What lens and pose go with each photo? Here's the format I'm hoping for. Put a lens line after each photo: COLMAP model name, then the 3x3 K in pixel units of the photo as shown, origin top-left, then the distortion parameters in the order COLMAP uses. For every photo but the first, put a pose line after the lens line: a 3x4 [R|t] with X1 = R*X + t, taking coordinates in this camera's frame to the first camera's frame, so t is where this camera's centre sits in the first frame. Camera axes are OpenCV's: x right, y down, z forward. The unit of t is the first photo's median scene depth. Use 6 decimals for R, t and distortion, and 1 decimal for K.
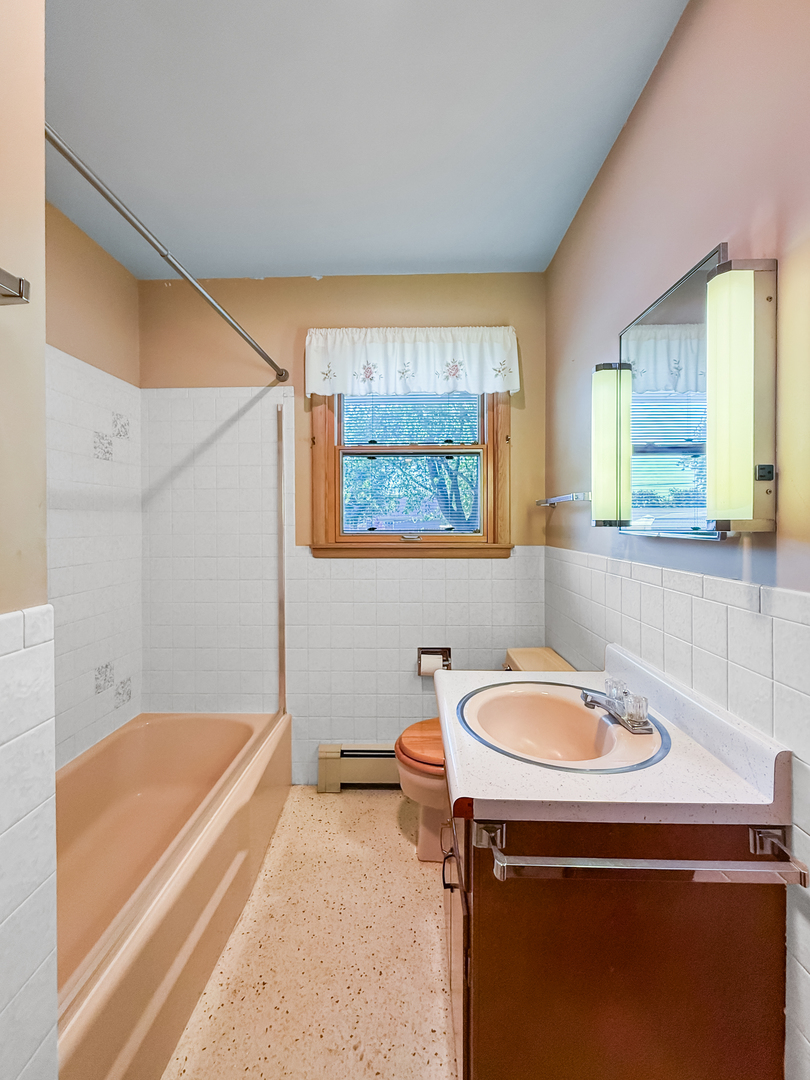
lens RADIAL K [[445.2, 0, 403.9], [0, 445.2, 531.9], [0, 0, 1]] dist [-0.002892, 0.000352]
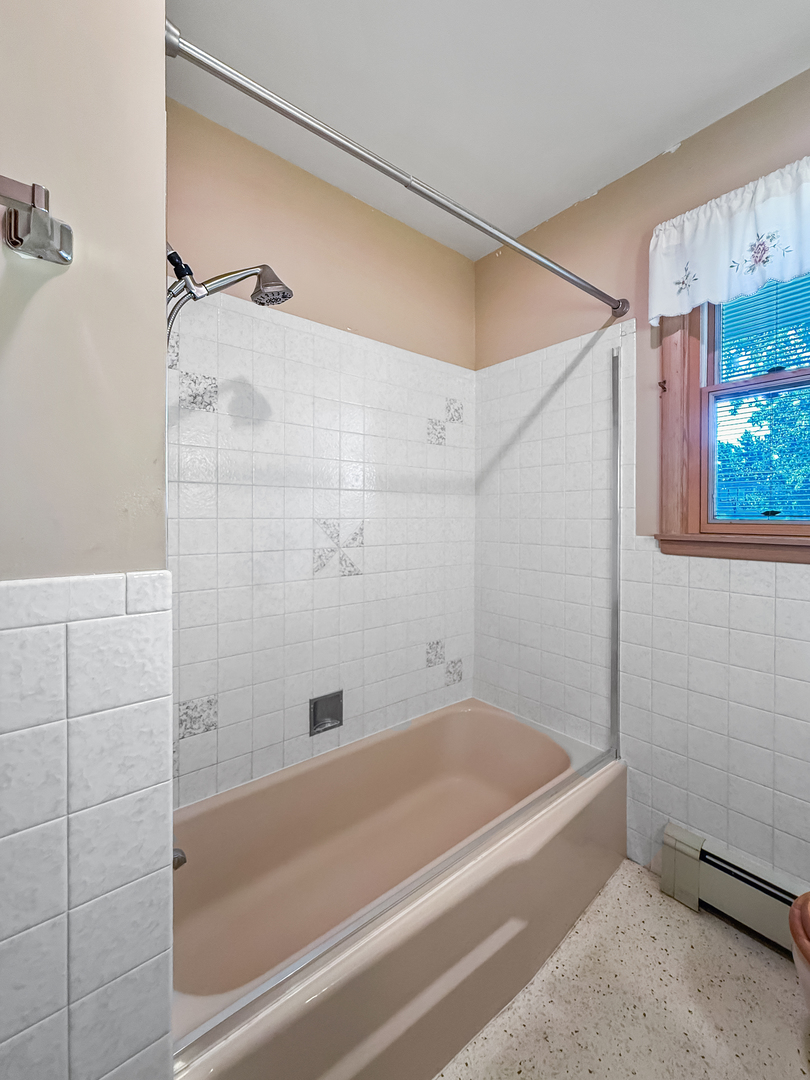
lens RADIAL K [[445.2, 0, 408.5], [0, 445.2, 520.6], [0, 0, 1]] dist [-0.002892, 0.000352]
pose [[0.653955, 0.015017, -0.756384, 0.067920], [-0.022561, 0.999745, 0.000343, 0.015515], [0.756197, 0.016840, 0.654127, 0.246201]]
